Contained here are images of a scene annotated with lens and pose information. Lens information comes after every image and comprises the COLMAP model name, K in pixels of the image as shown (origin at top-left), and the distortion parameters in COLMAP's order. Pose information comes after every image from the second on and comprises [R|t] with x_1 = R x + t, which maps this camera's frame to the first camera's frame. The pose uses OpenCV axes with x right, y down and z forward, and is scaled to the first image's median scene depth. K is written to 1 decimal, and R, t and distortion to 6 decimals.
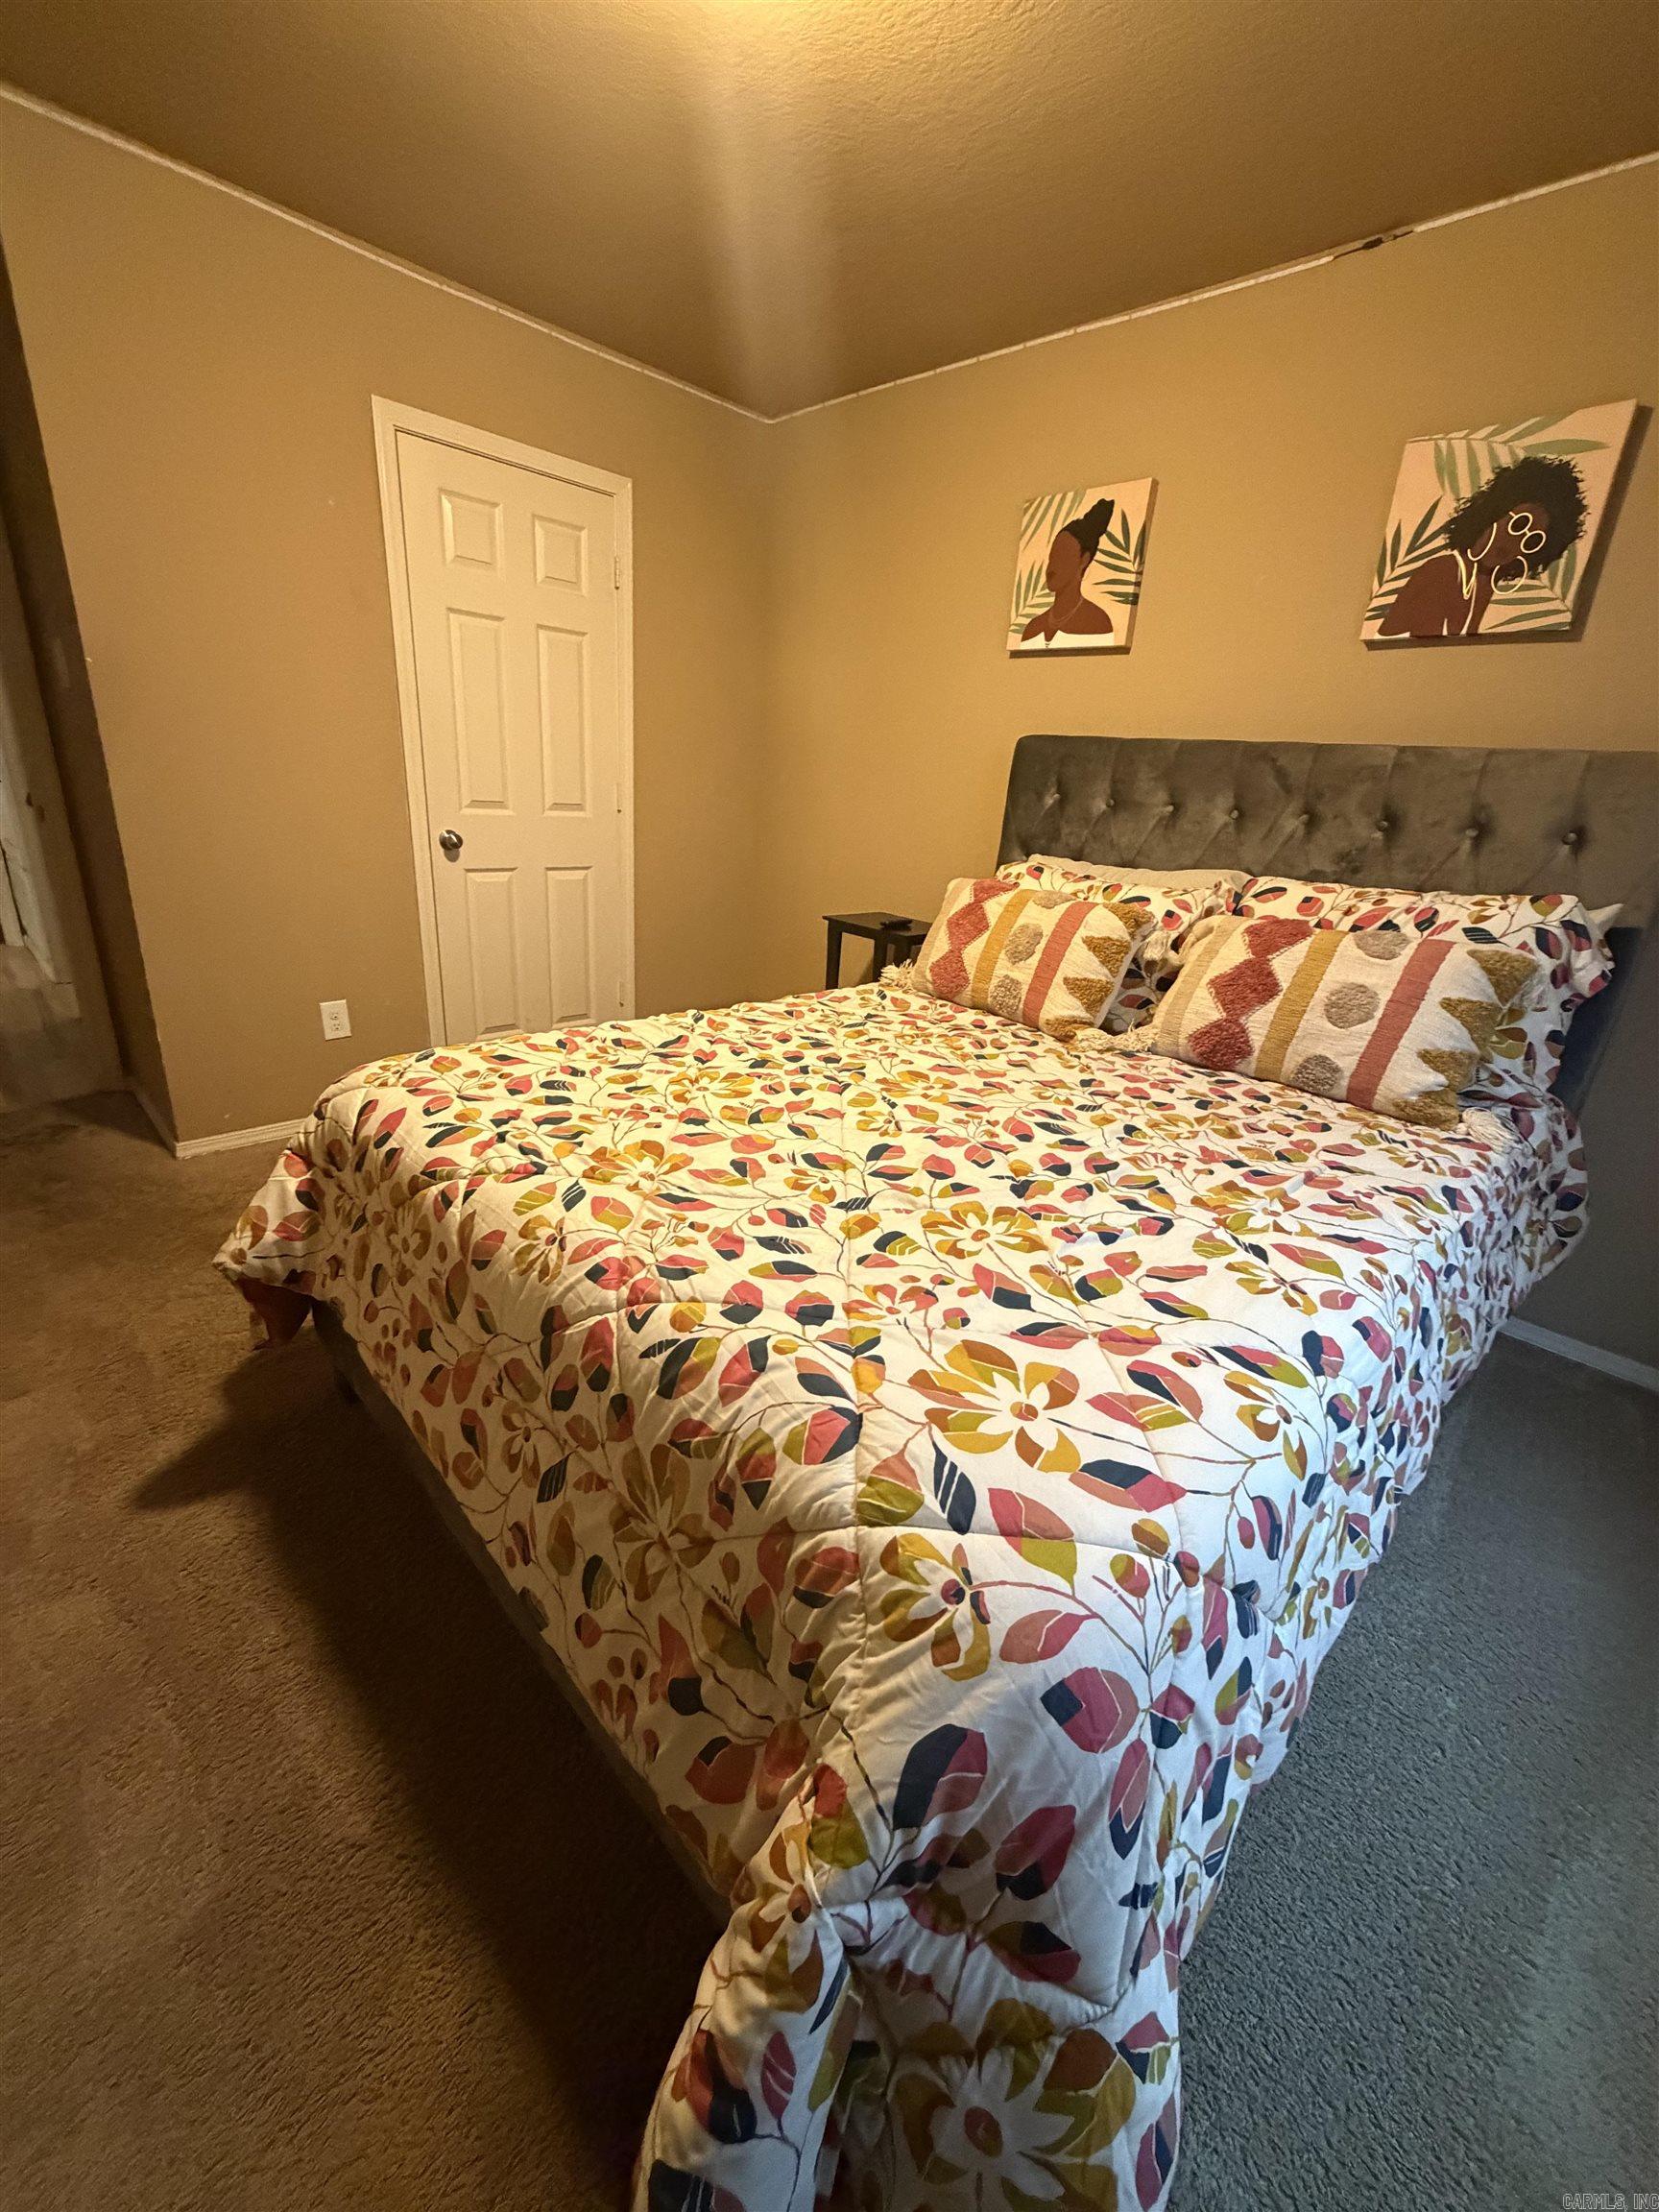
lens RADIAL K [[889.8, 0, 828.5], [0, 889.8, 1105.1], [0, 0, 1]] dist [-0.002749, -0.000411]
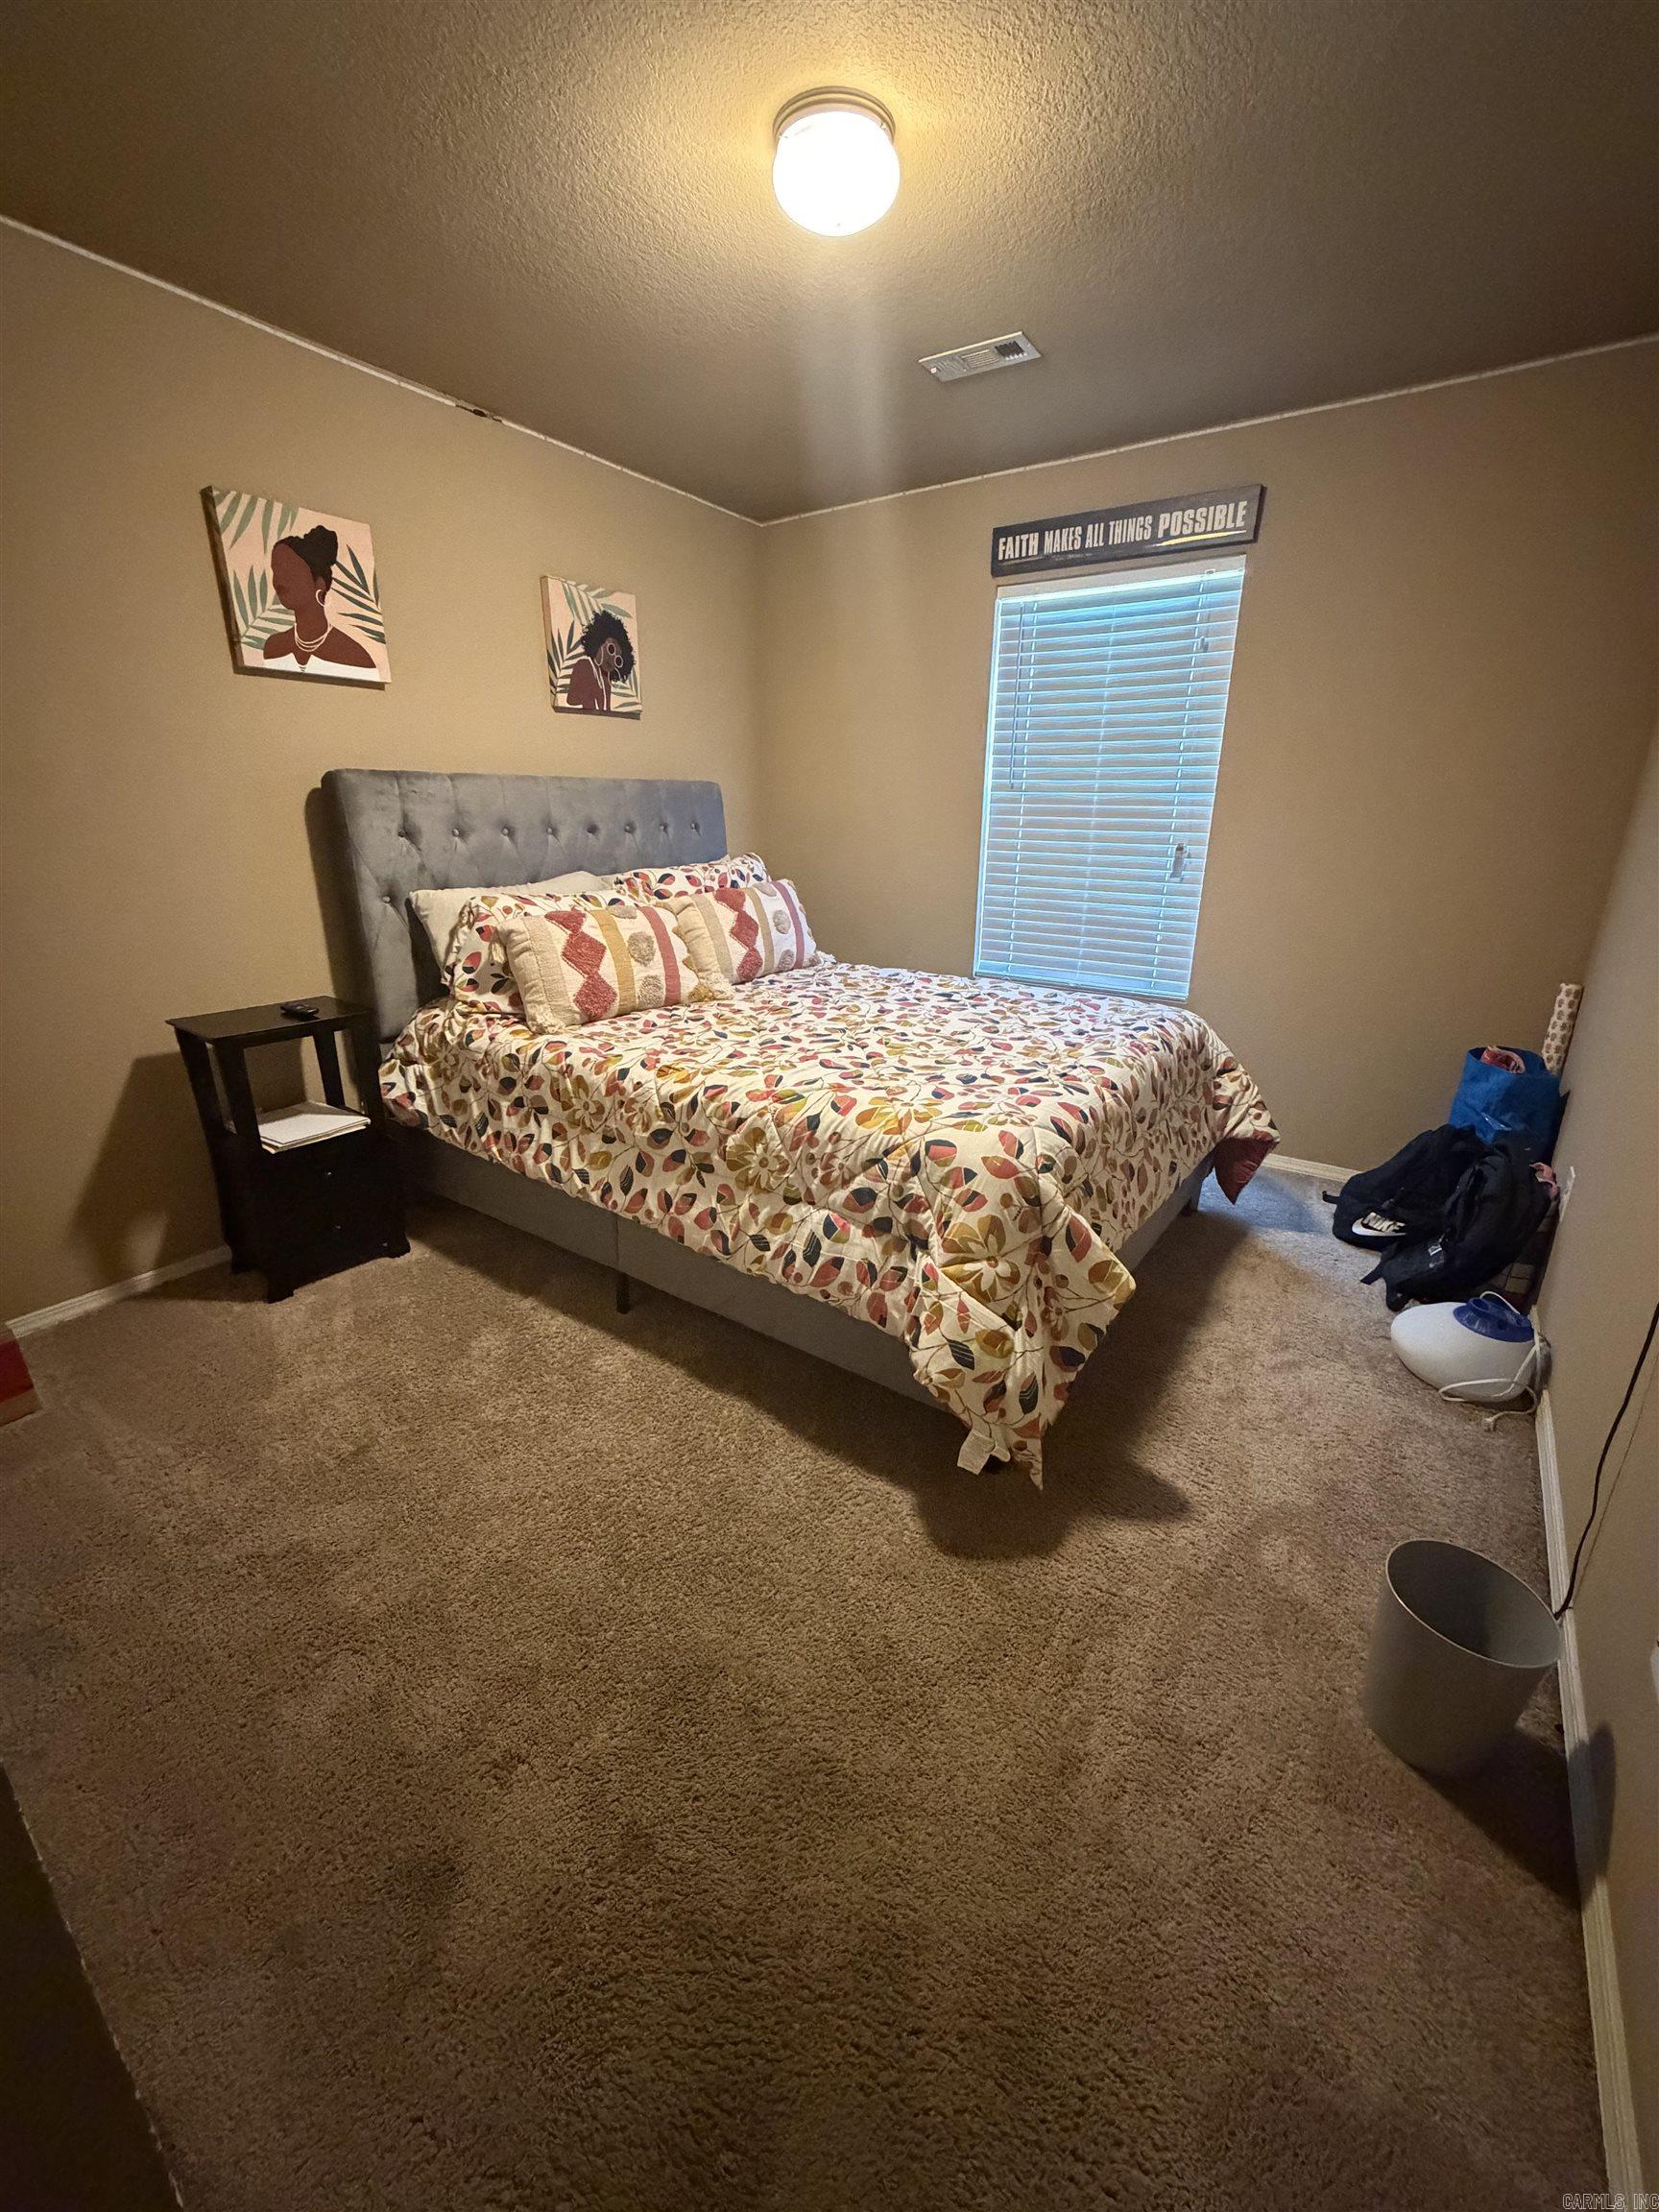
lens RADIAL K [[889.8, 0, 828.9], [0, 889.8, 1102.5], [0, 0, 1]] dist [-0.002749, -0.000411]
pose [[-0.177768, -0.377409, 0.908824, -1.073927], [0.325390, 0.849042, 0.416231, -0.442146], [-0.928719, 0.369715, -0.028128, 0.886526]]
